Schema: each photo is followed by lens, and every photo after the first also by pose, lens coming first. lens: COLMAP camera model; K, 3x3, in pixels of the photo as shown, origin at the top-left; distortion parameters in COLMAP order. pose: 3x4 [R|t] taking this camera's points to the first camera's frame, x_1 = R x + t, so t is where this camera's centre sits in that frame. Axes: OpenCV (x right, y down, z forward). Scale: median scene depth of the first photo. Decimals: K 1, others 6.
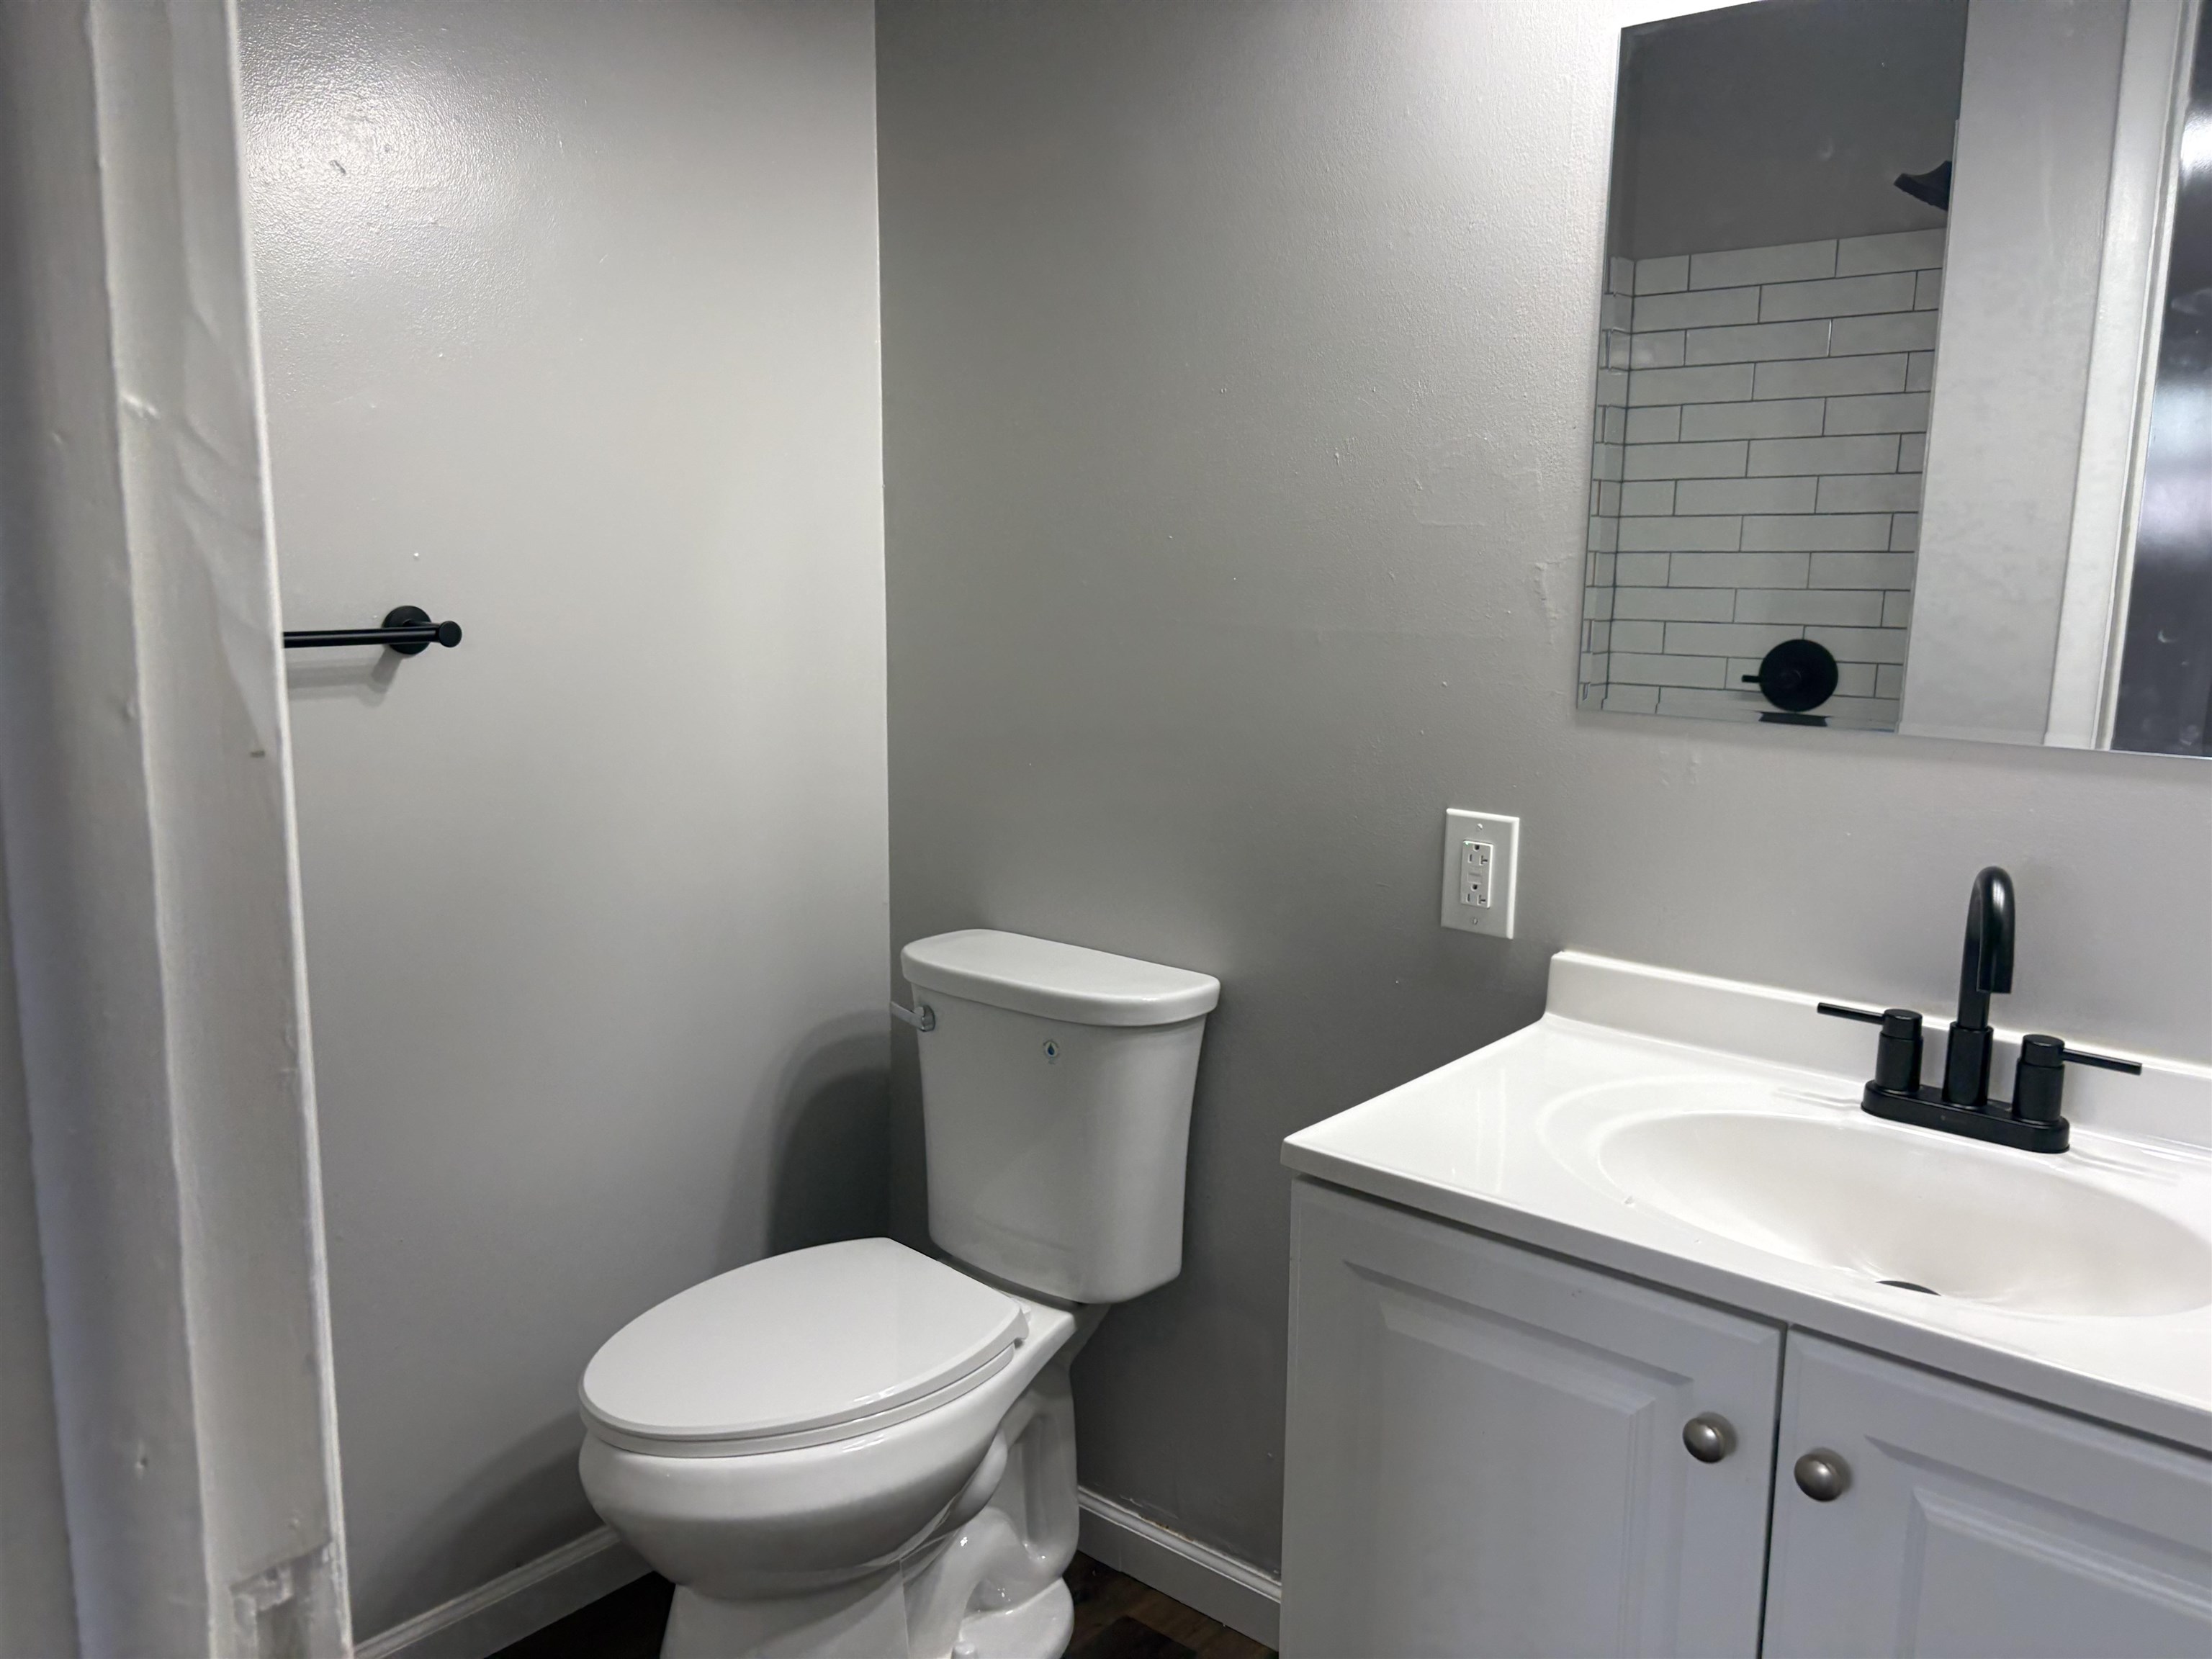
lens RADIAL K [[1631.0, 0, 1106.0], [0, 1631.0, 829.5], [0, 0, 1]] dist [0.003388, 0.040464]
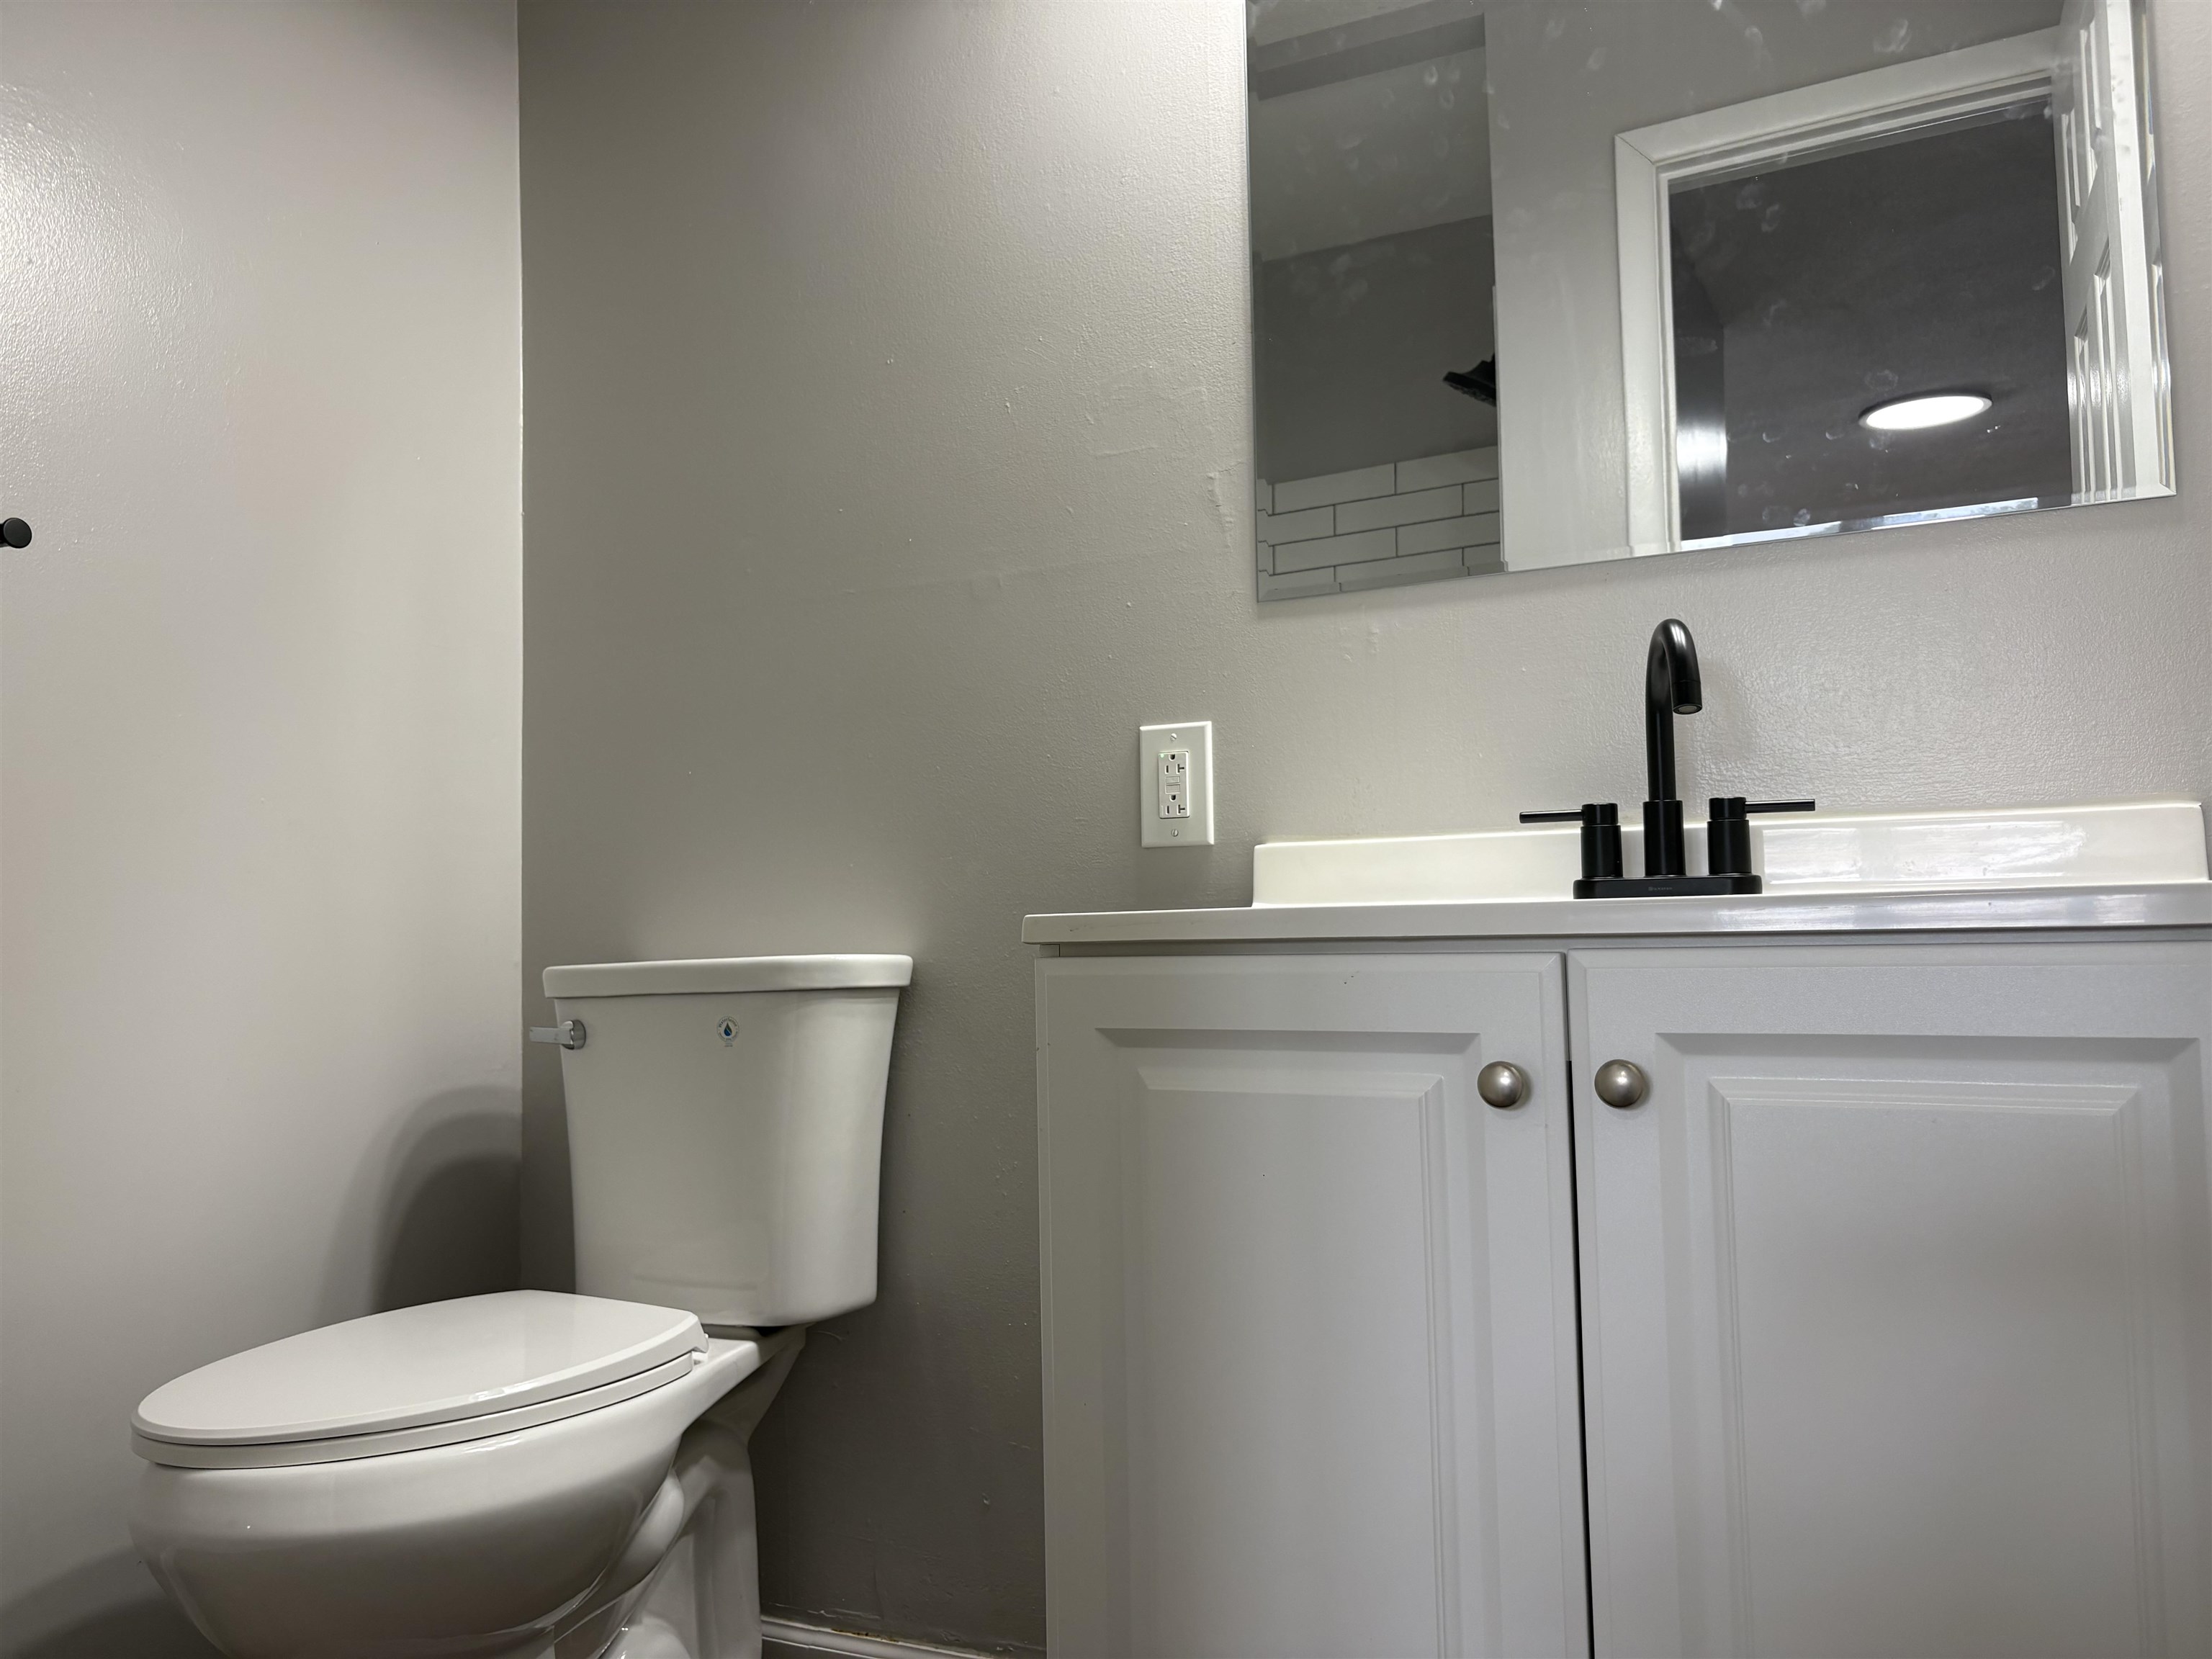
lens RADIAL K [[1623.0, 0, 1115.3], [0, 1623.0, 791.1], [0, 0, 1]] dist [0.130753, -0.184571]
pose [[0.970332, -0.015760, 0.241261, -0.046673], [0.073114, 0.970279, -0.230679, 0.256276], [-0.230455, 0.241475, 0.942645, 0.074288]]
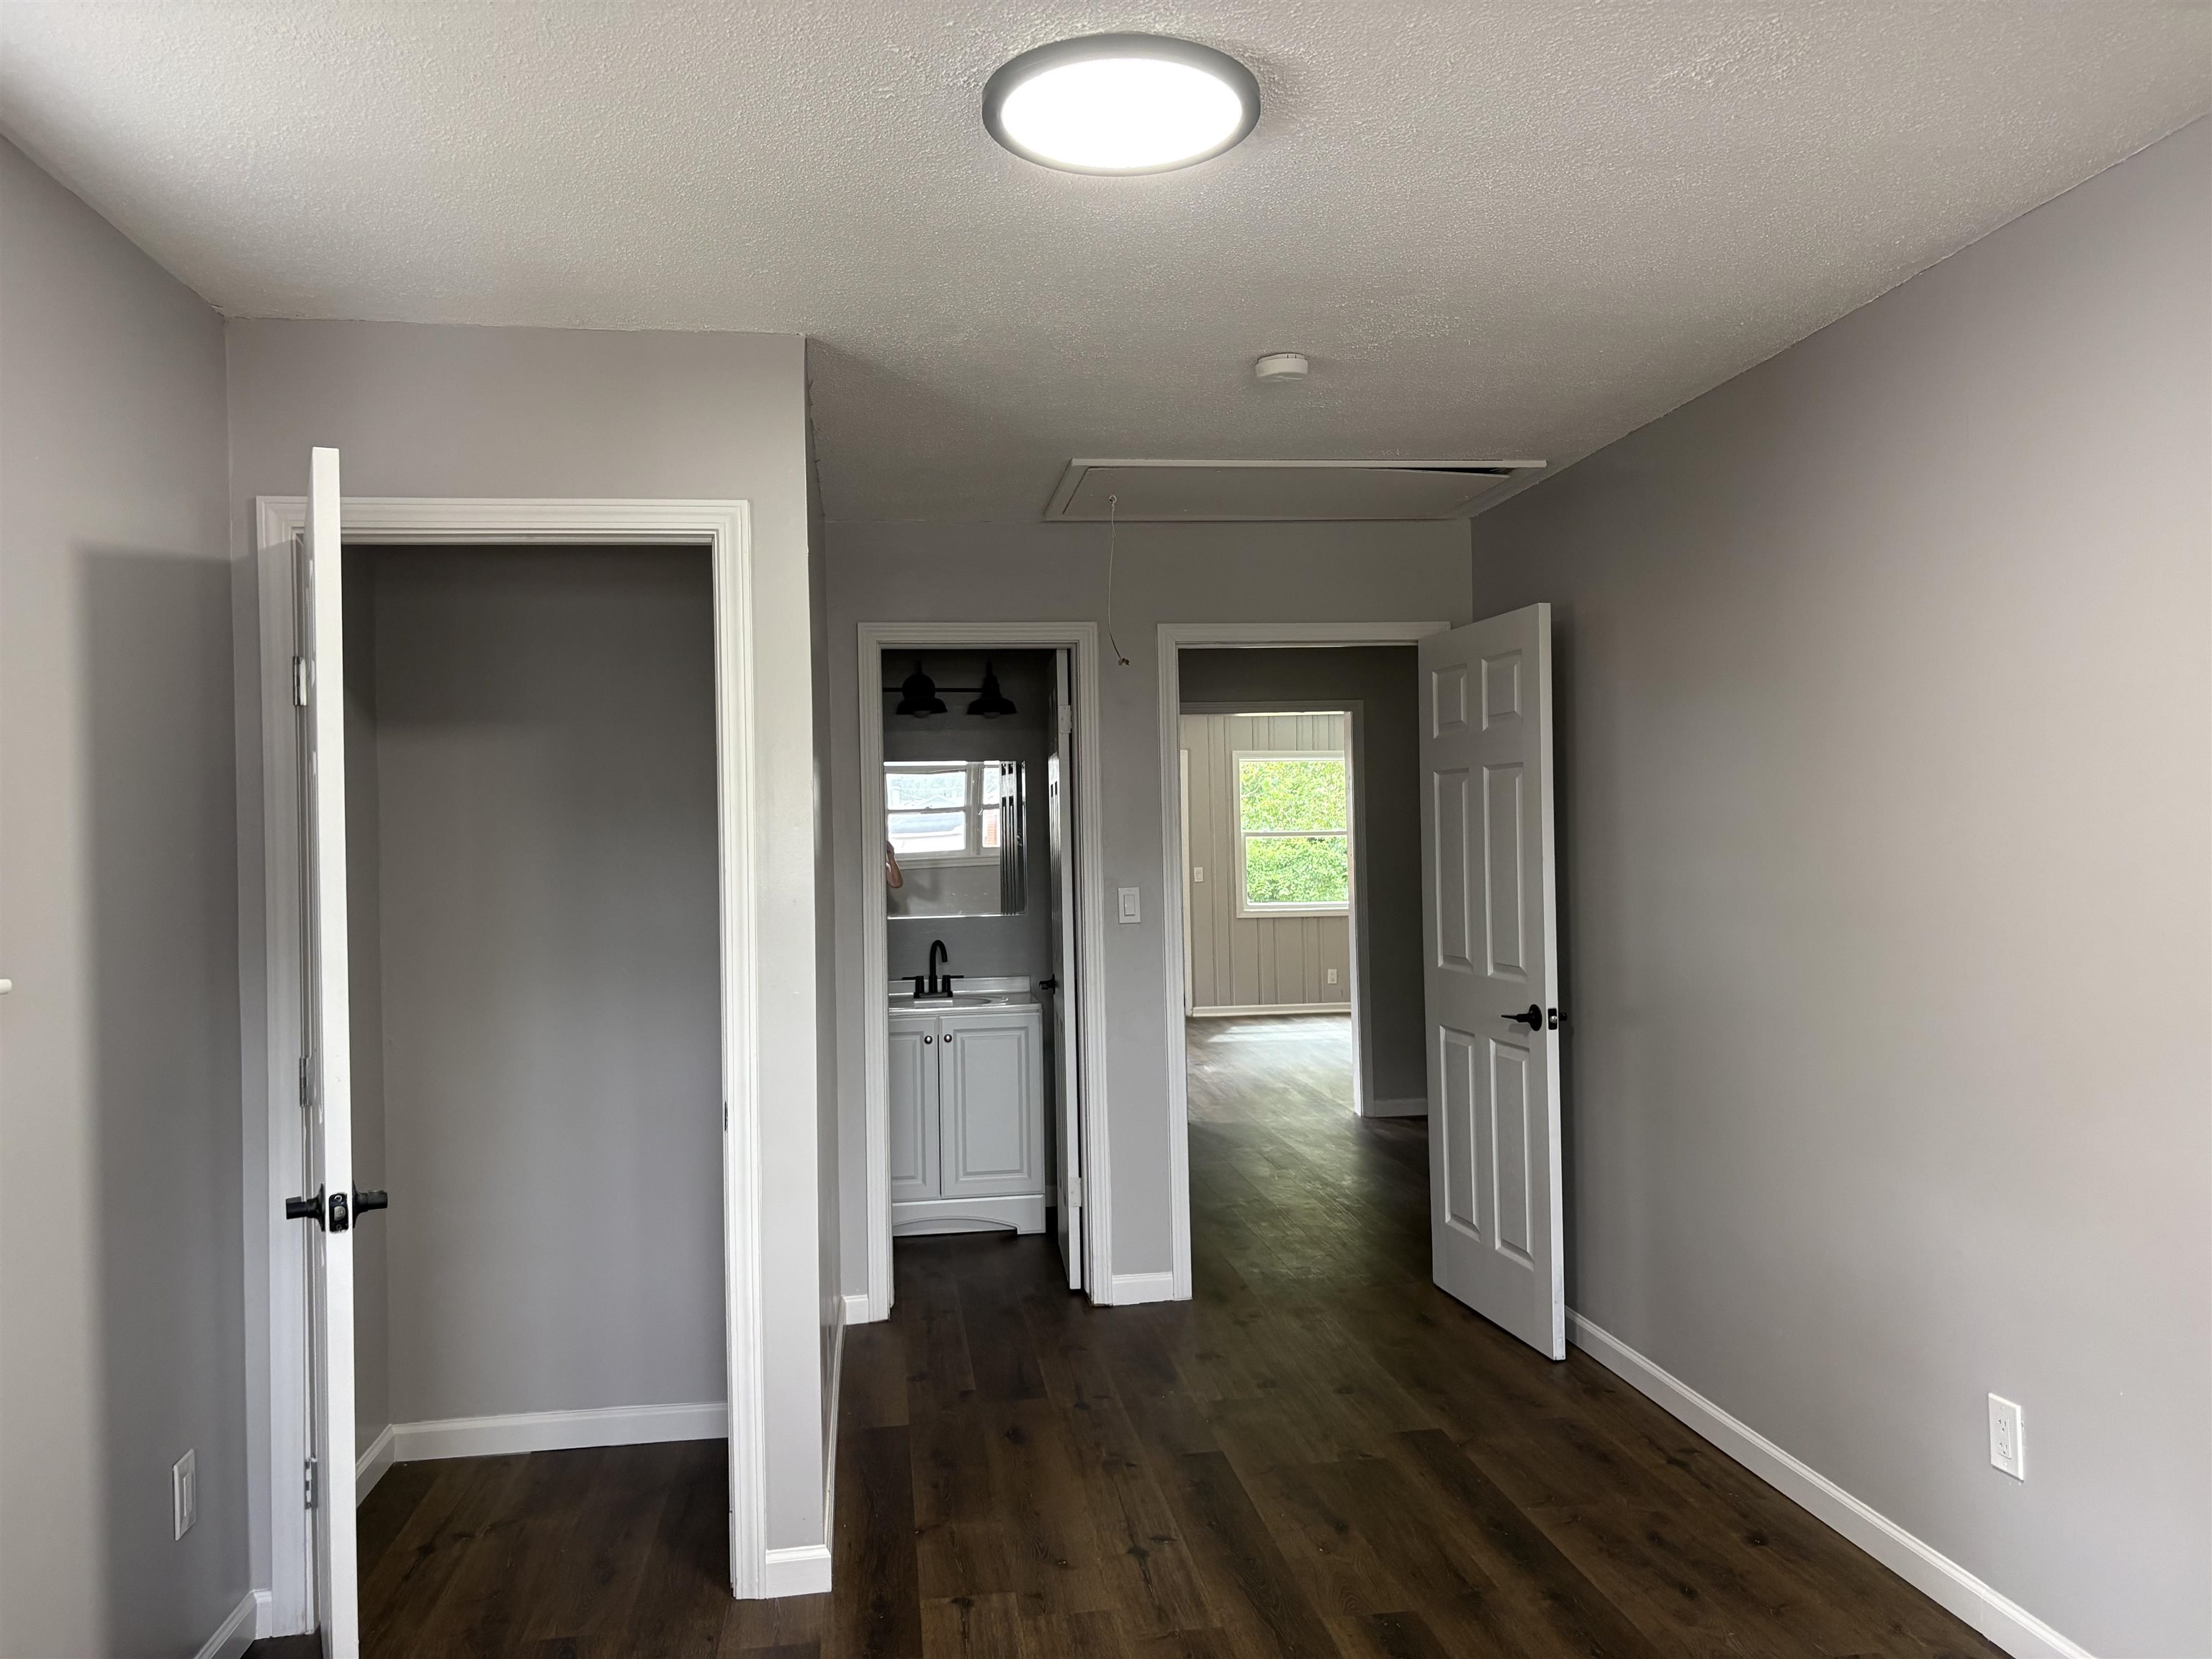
lens RADIAL K [[1631.0, 0, 1106.0], [0, 1631.0, 829.5], [0, 0, 1]] dist [0.003388, 0.040464]
pose [[0.663792, -0.019688, 0.747658, -2.086009], [0.153777, 0.981888, -0.110671, 0.236499], [-0.731937, 0.188436, 0.654797, -1.995143]]
